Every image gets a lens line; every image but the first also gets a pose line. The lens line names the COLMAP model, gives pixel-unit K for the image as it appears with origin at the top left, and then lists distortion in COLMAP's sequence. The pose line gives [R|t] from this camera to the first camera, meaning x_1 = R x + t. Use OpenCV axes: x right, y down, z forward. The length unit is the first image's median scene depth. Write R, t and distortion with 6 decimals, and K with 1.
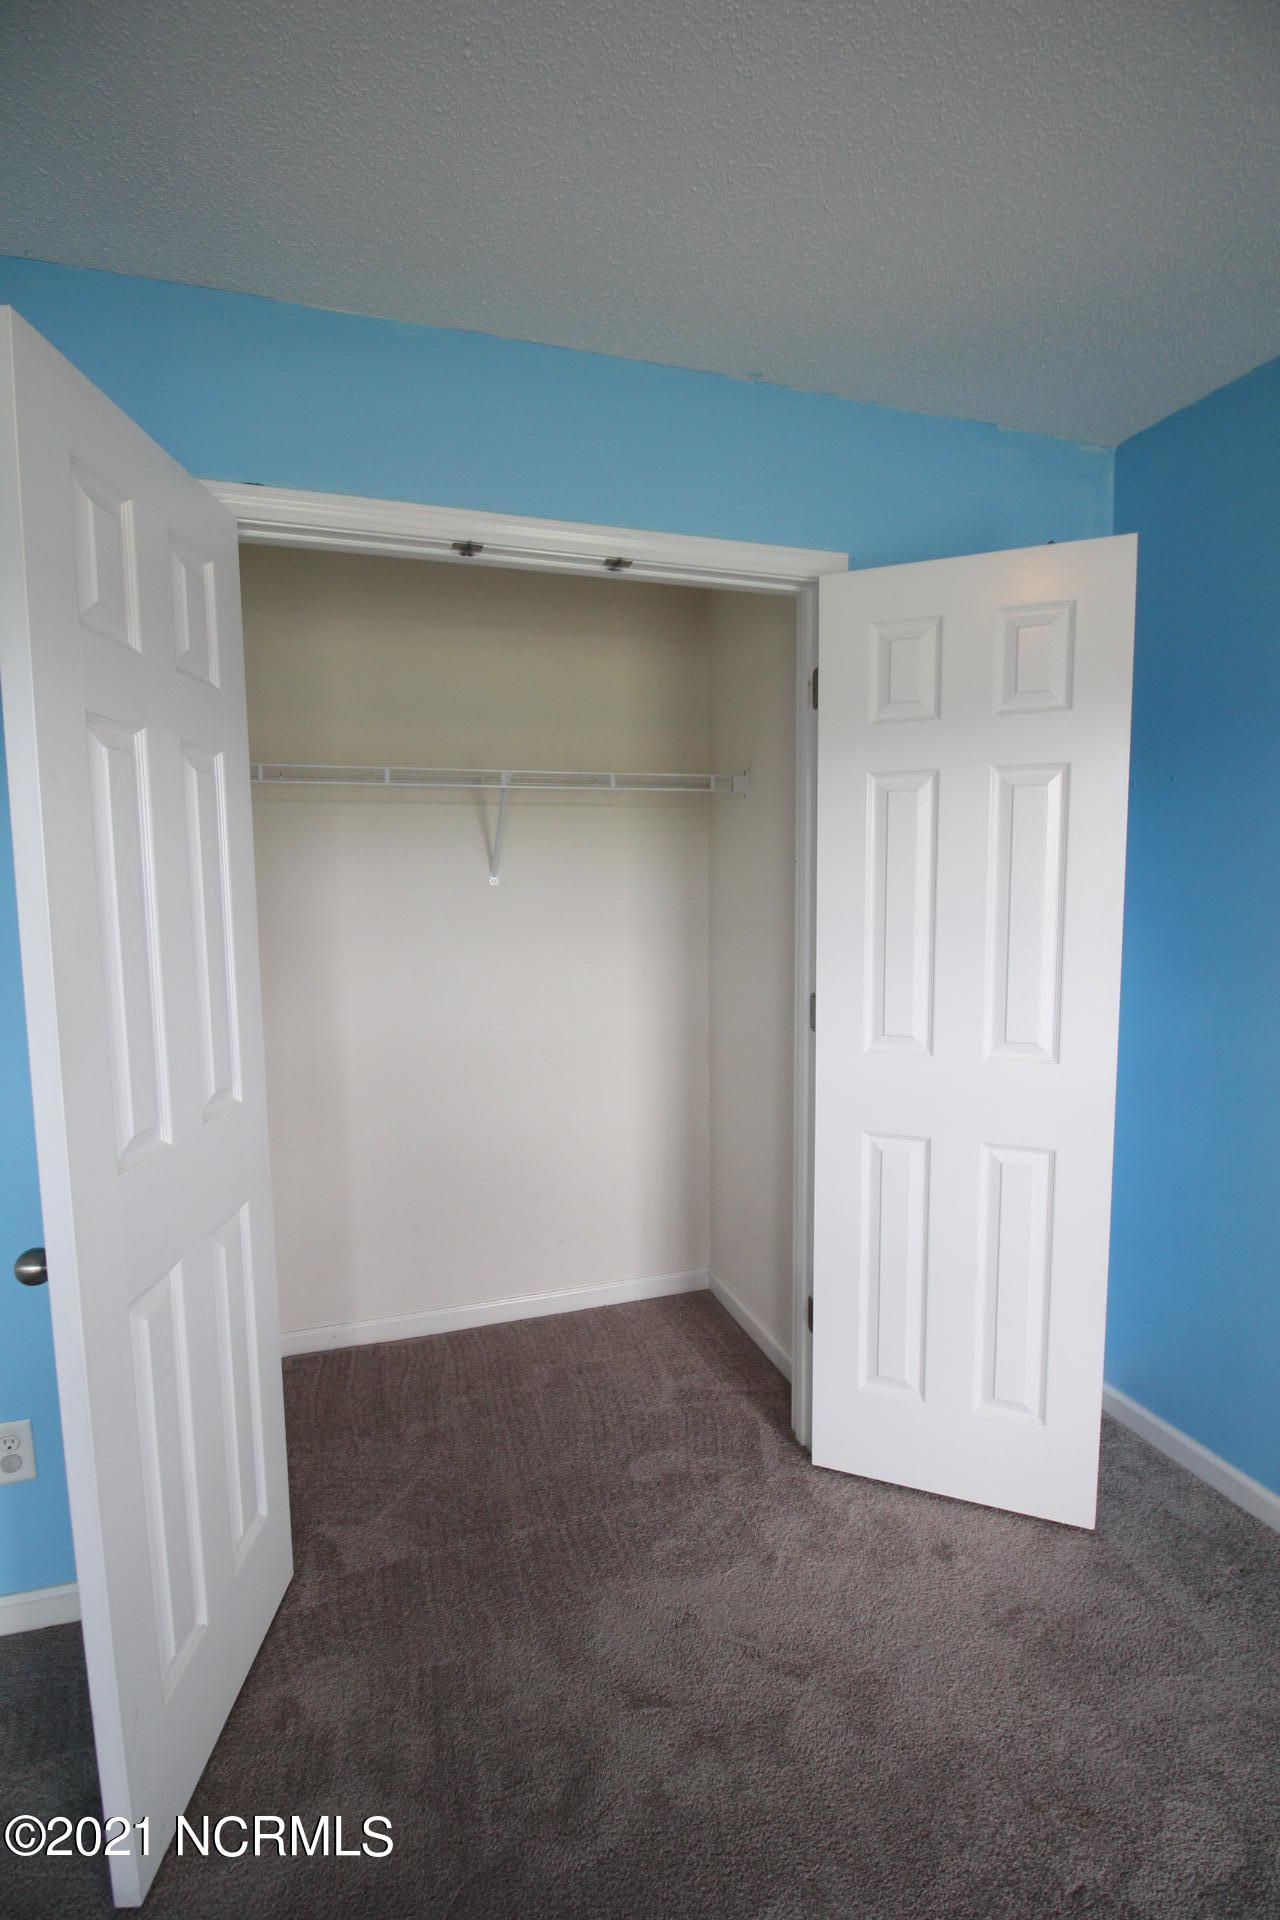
lens RADIAL K [[890.1, 0, 644.3], [0, 890.1, 958.6], [0, 0, 1]] dist [-0.010822, -0.008538]
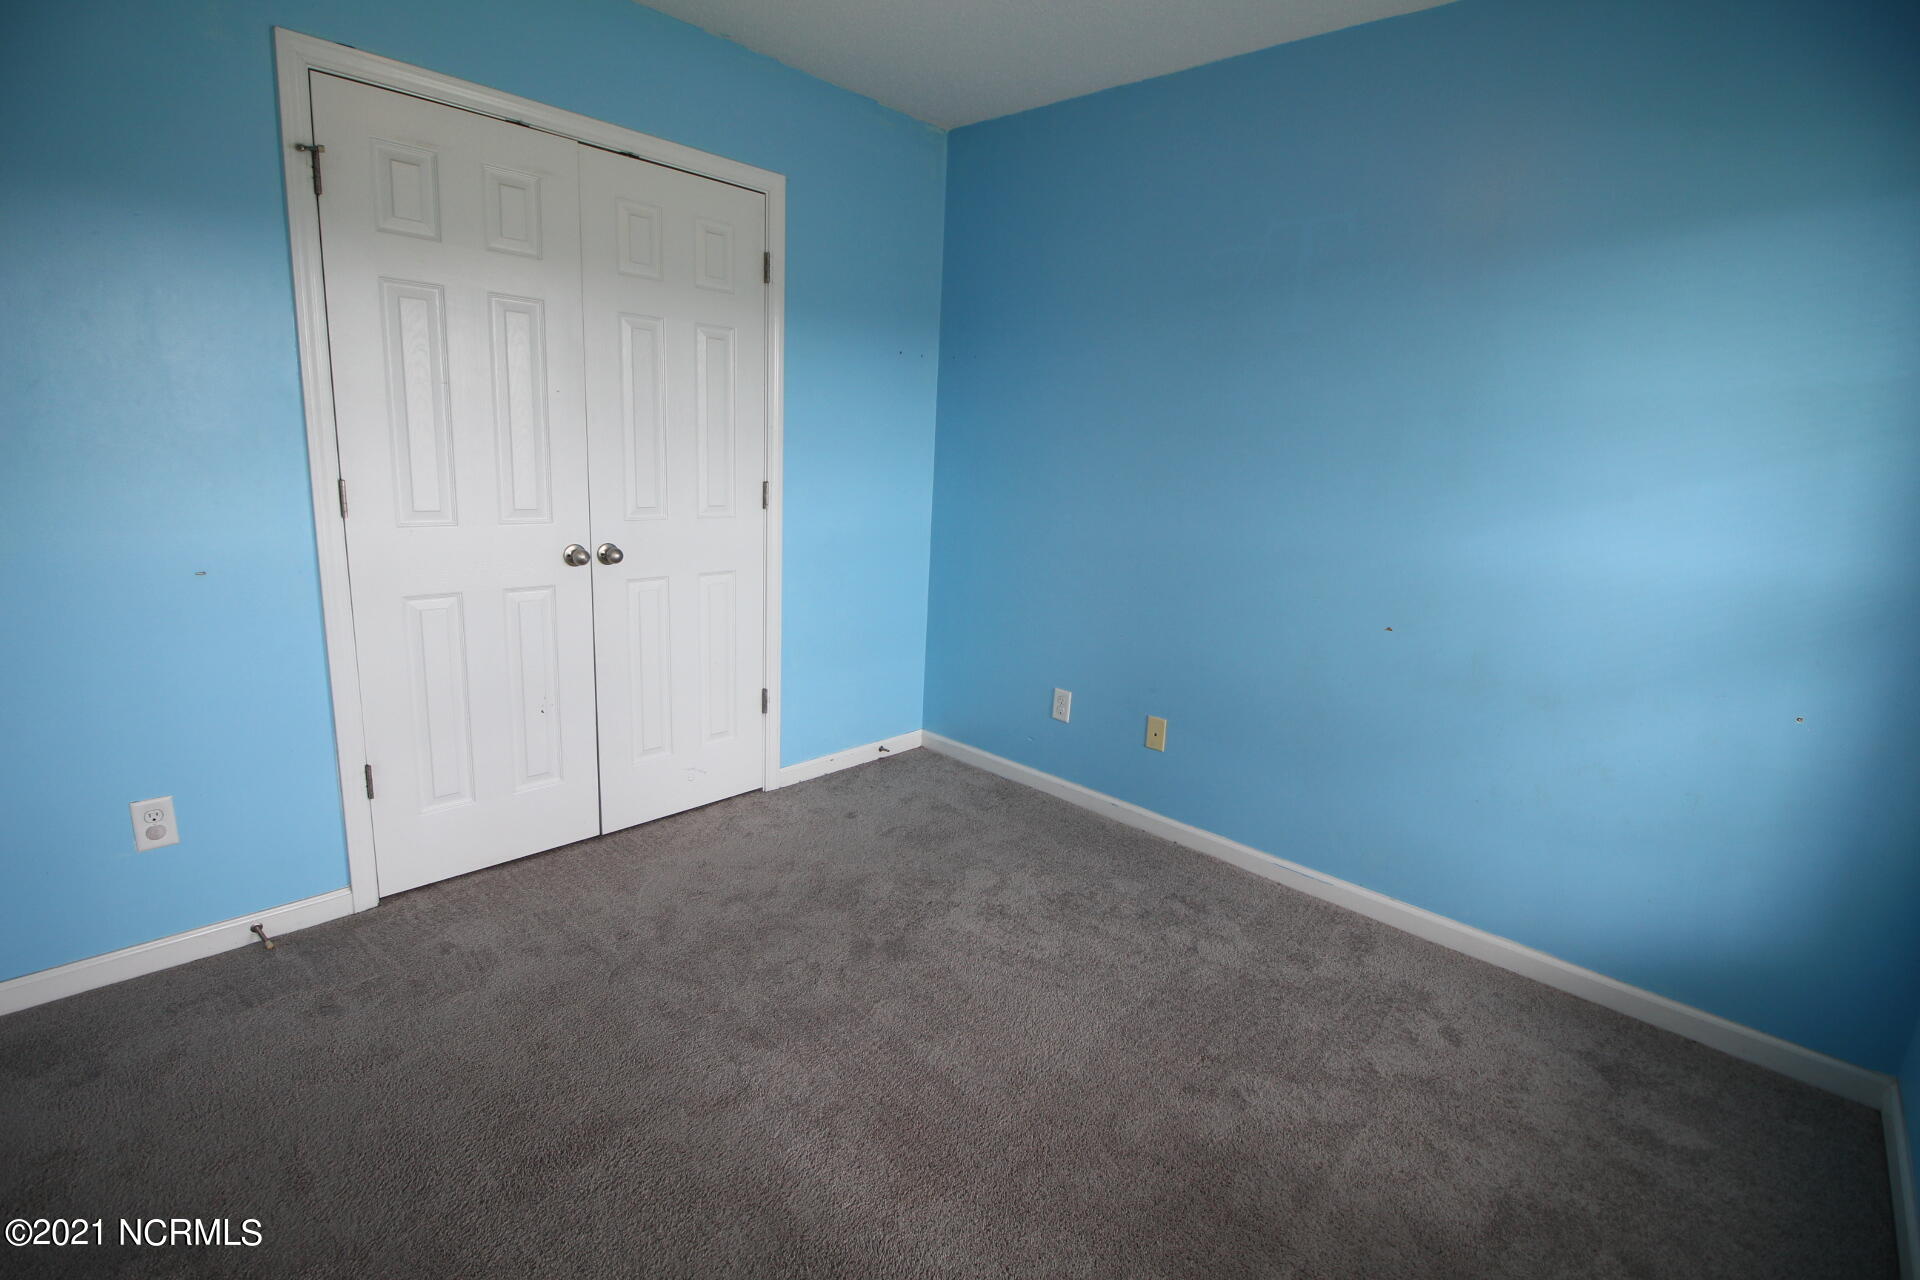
lens RADIAL K [[890.1, 0, 962.4], [0, 890.1, 637.5], [0, 0, 1]] dist [-0.010822, -0.008538]
pose [[0.869613, -0.053292, 0.490850, -0.318974], [-0.014749, 0.990910, 0.133714, 0.119253], [-0.493514, -0.123519, 0.860922, -0.577053]]
